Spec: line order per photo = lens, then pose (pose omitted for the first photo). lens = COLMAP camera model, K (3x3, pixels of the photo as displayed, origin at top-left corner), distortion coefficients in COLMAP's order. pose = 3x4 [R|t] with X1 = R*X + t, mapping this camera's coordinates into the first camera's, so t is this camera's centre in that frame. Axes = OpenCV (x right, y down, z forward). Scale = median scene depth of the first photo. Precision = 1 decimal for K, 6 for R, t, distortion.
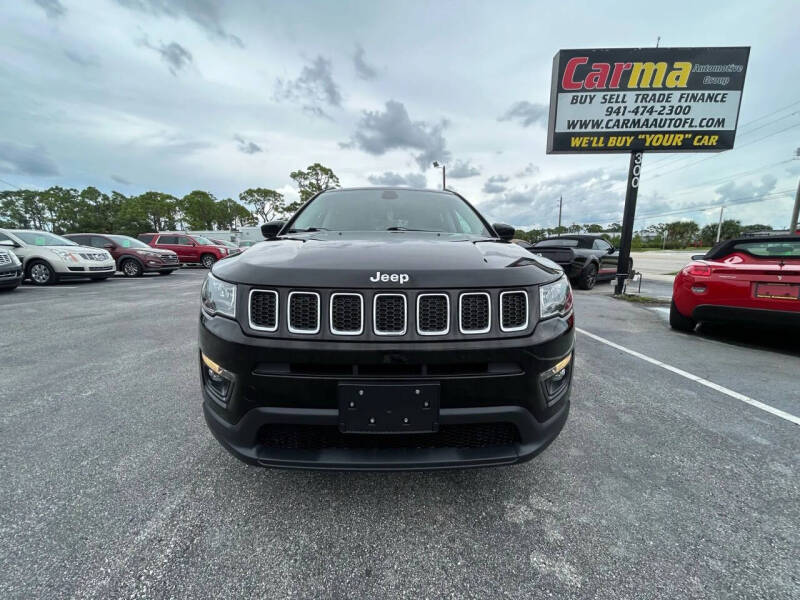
lens RADIAL K [[322.4, 0, 400.0], [0, 322.4, 300.0], [0, 0, 1]] dist [0.000636, -0.000247]
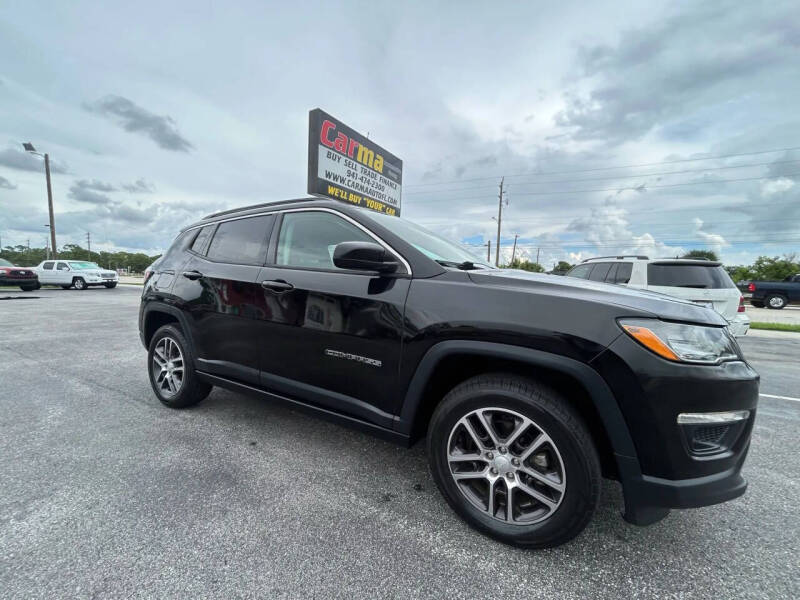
lens RADIAL K [[322.4, 0, 400.0], [0, 322.4, 300.0], [0, 0, 1]] dist [0.000636, -0.000247]
pose [[0.513625, -0.037581, 0.857191, -0.343359], [0.112341, 0.993386, -0.023762, -0.042049], [-0.850628, 0.108502, 0.514450, 0.235594]]
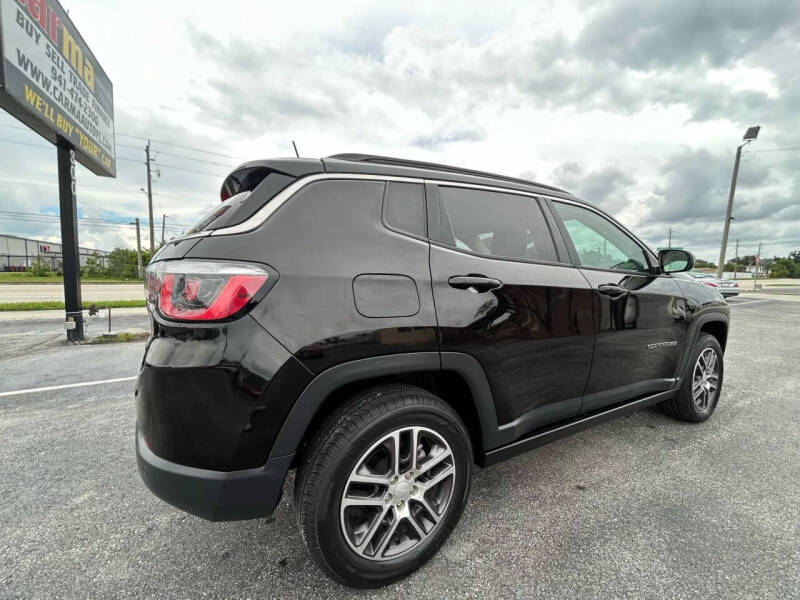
lens RADIAL K [[322.4, 0, 400.0], [0, 322.4, 300.0], [0, 0, 1]] dist [0.000636, -0.000247]
pose [[-0.457296, -0.075437, 0.886109, -0.301171], [0.137388, 0.978441, 0.154200, -0.131906], [-0.878638, 0.192256, -0.437073, 0.749504]]
